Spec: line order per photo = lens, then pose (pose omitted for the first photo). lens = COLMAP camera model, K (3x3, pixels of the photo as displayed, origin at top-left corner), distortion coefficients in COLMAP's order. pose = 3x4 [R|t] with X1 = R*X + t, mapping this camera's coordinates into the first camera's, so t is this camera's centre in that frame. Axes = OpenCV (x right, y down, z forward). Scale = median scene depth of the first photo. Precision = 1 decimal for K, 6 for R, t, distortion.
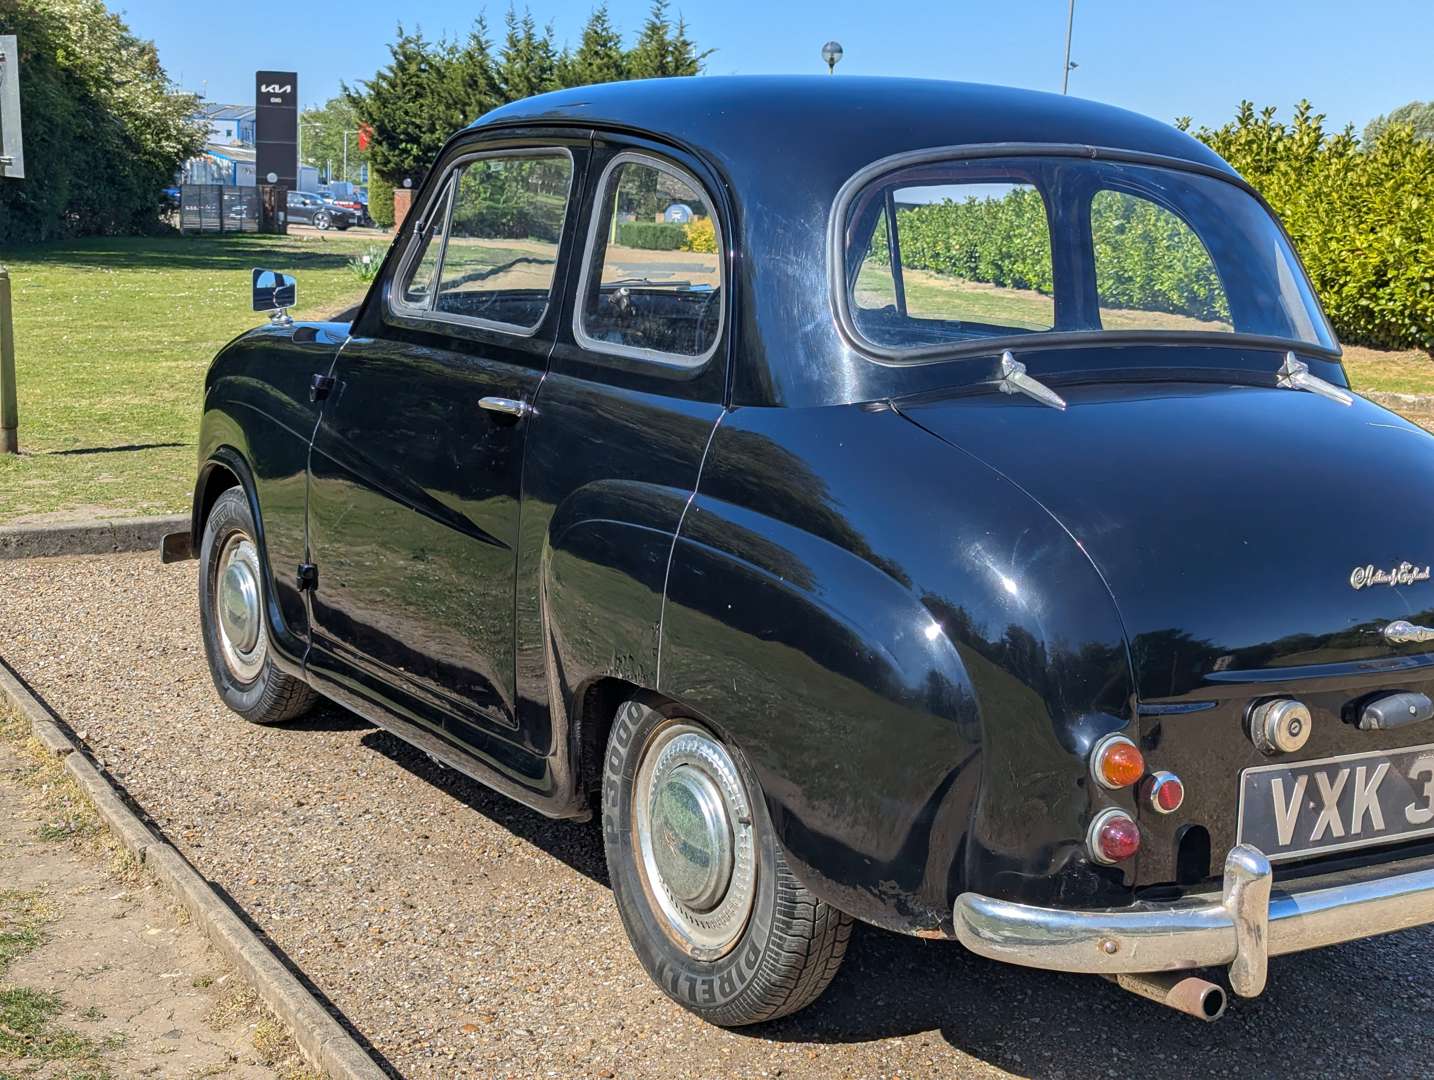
lens RADIAL K [[2034.9, 0, 717.0], [0, 2034.9, 540.0], [0, 0, 1]] dist [0.110125, -0.176774]
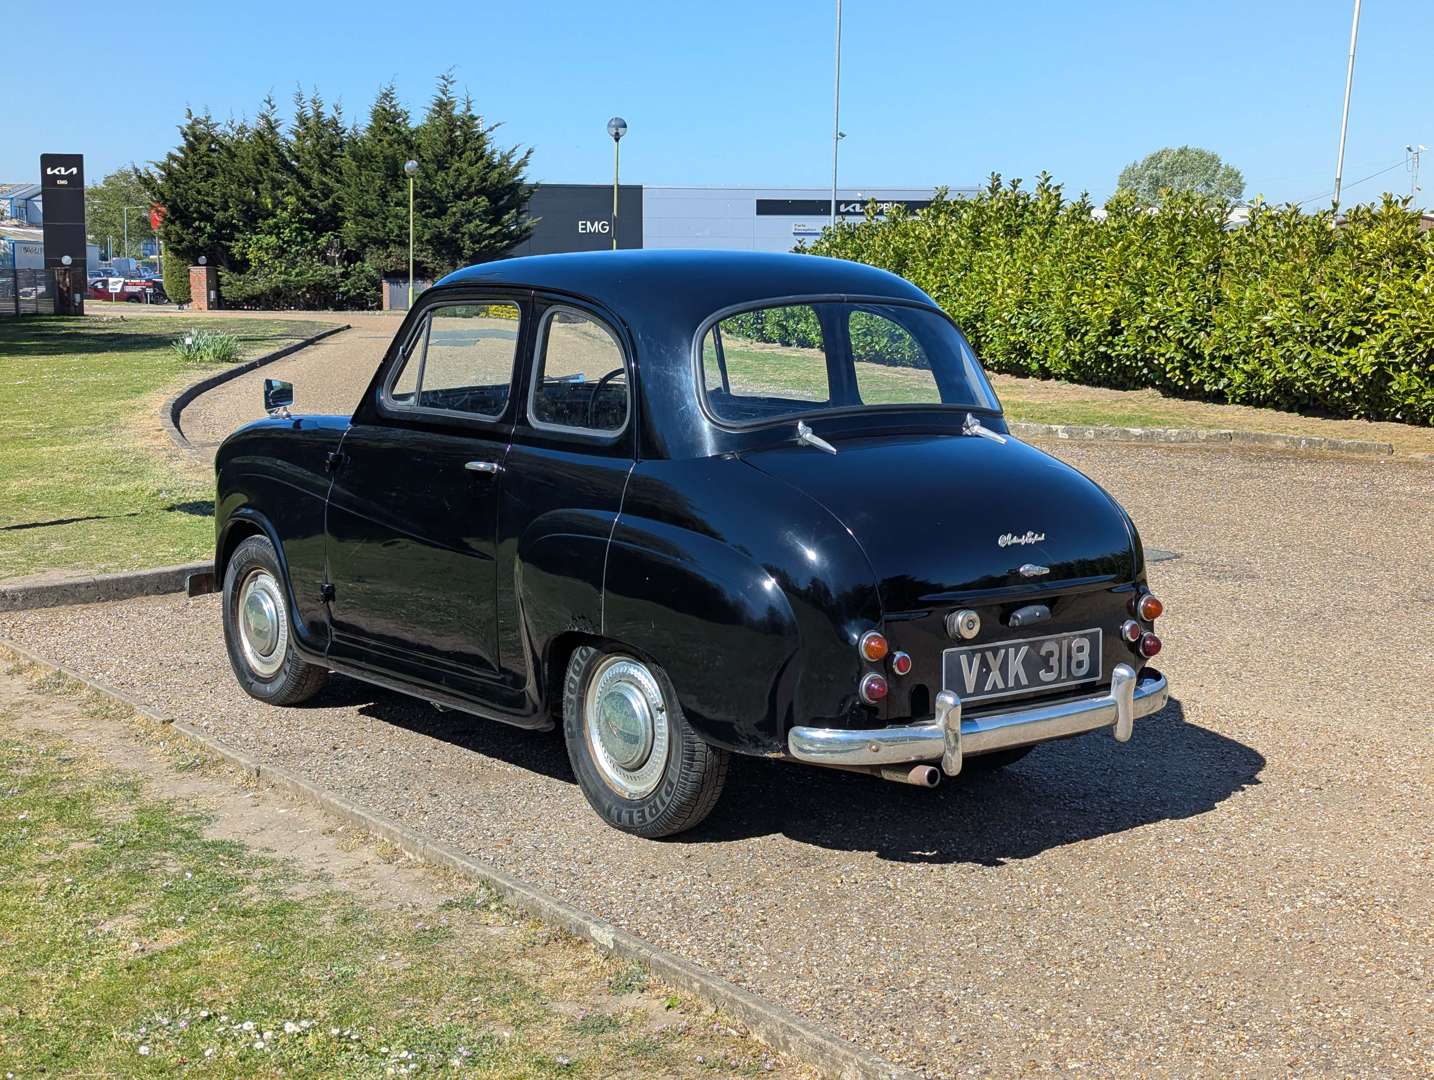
lens RADIAL K [[2034.9, 0, 717.0], [0, 2034.9, 540.0], [0, 0, 1]] dist [0.110125, -0.176774]
pose [[0.993882, -0.049127, 0.098918, -0.042455], [0.051772, 0.998362, -0.024351, 0.018707], [-0.097560, 0.029323, 0.994798, -0.286691]]
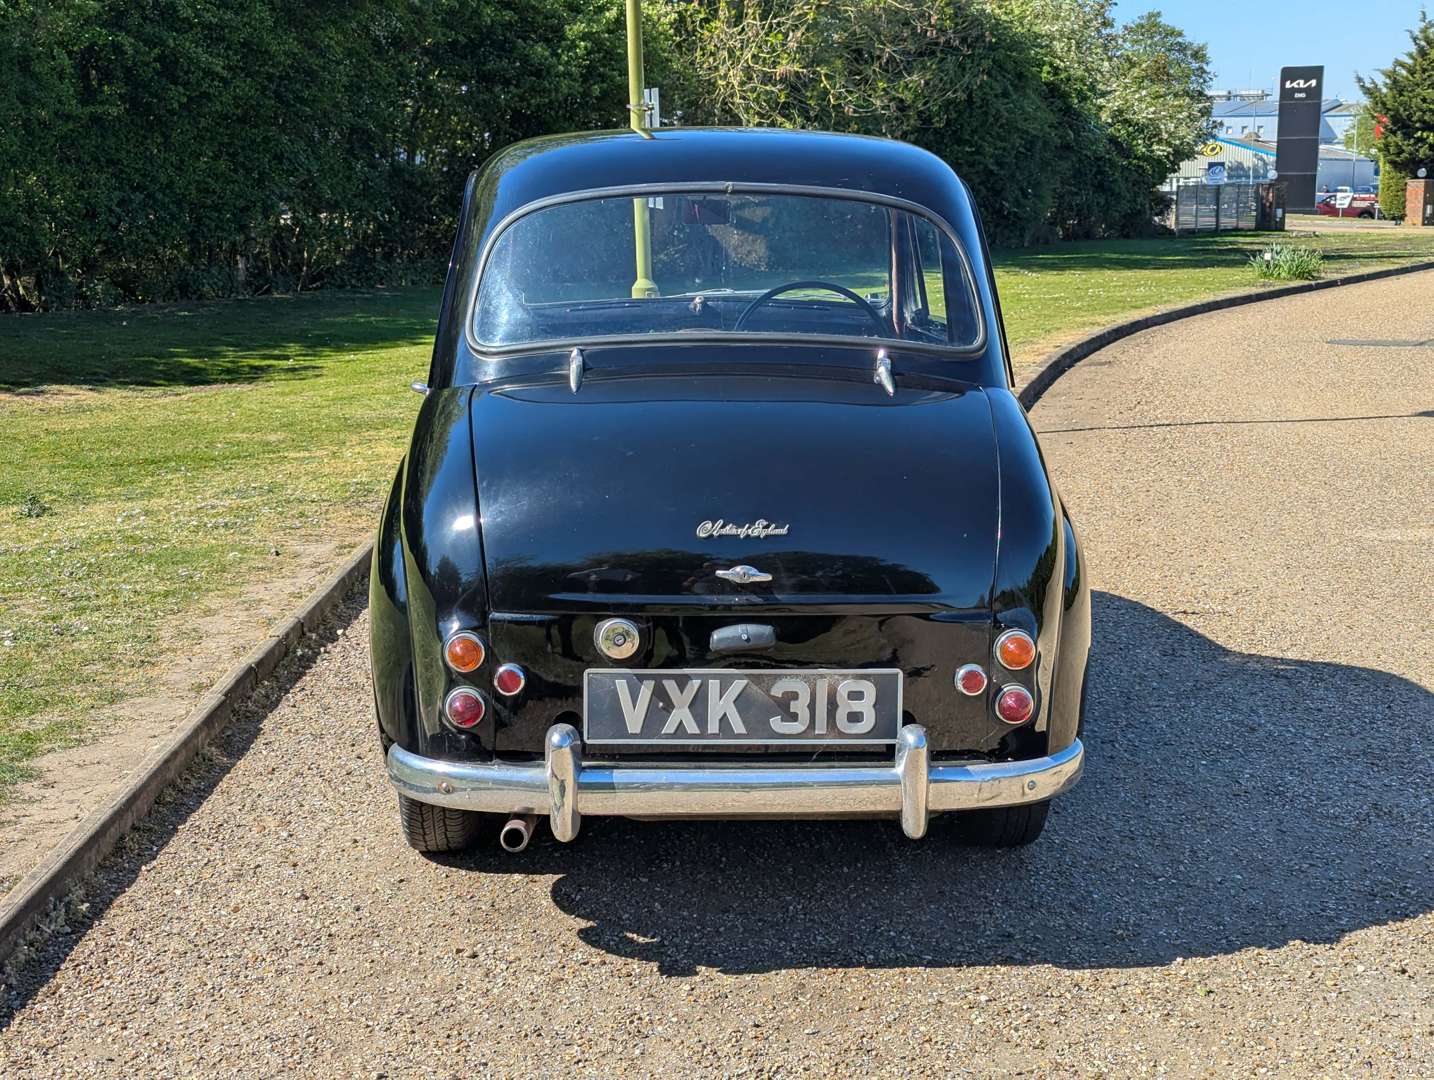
lens RADIAL K [[2034.9, 0, 717.0], [0, 2034.9, 540.0], [0, 0, 1]] dist [0.110125, -0.176774]
pose [[0.870527, 0.049460, -0.489629, 0.366558], [-0.048773, 0.998709, 0.014169, 0.002745], [0.489698, 0.011546, 0.871816, -0.034590]]
